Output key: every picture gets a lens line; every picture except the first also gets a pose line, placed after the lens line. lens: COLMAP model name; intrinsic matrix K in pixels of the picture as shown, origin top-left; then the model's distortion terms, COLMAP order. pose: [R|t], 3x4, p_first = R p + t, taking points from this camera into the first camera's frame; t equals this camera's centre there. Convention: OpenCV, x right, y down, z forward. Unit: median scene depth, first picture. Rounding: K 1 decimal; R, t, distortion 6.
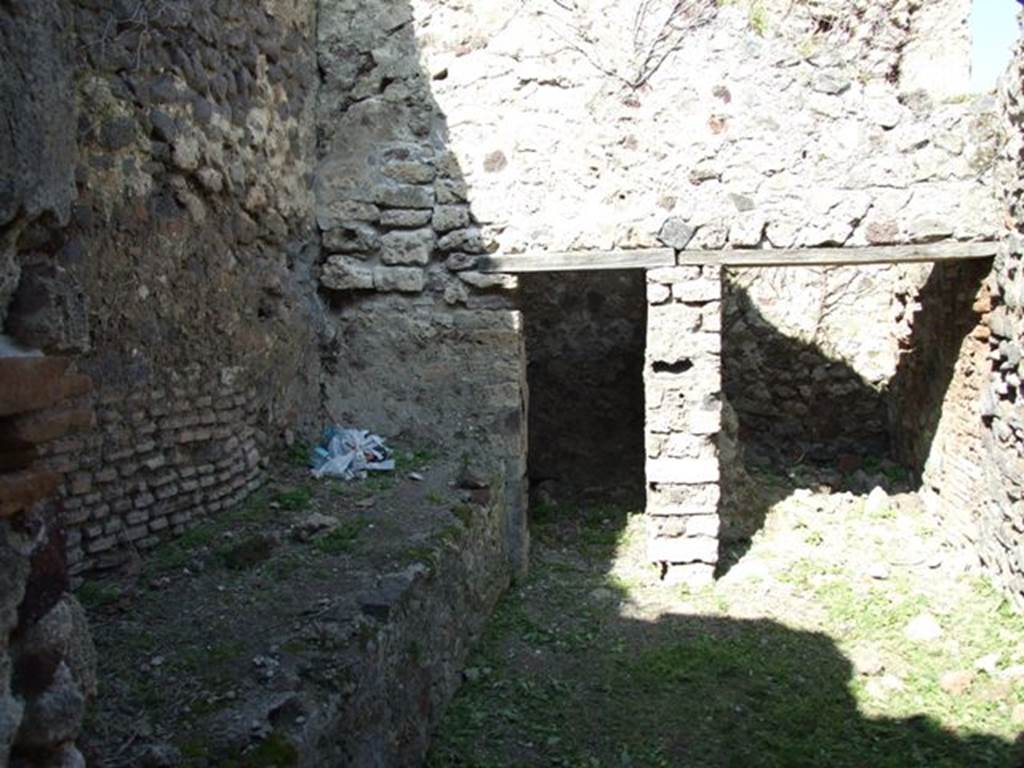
lens RADIAL K [[935.5, 0, 525.4], [0, 935.5, 397.2], [0, 0, 1]] dist [-0.028298, 0.000000]
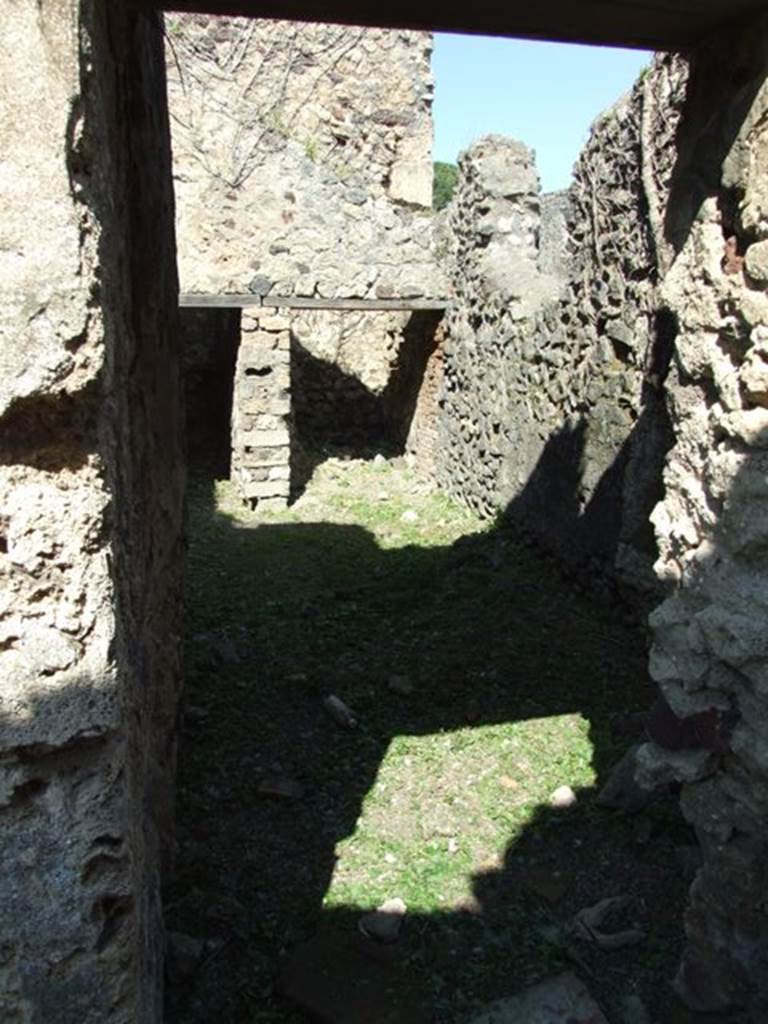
lens RADIAL K [[817.9, 0, 383.4], [0, 817.9, 512.3], [0, 0, 1]] dist [-0.057947, 0.054345]
pose [[0.925886, -0.048120, 0.374726, -0.174434], [0.007184, 0.993919, 0.109884, 0.052867], [-0.377734, -0.099048, 0.920601, -0.361907]]
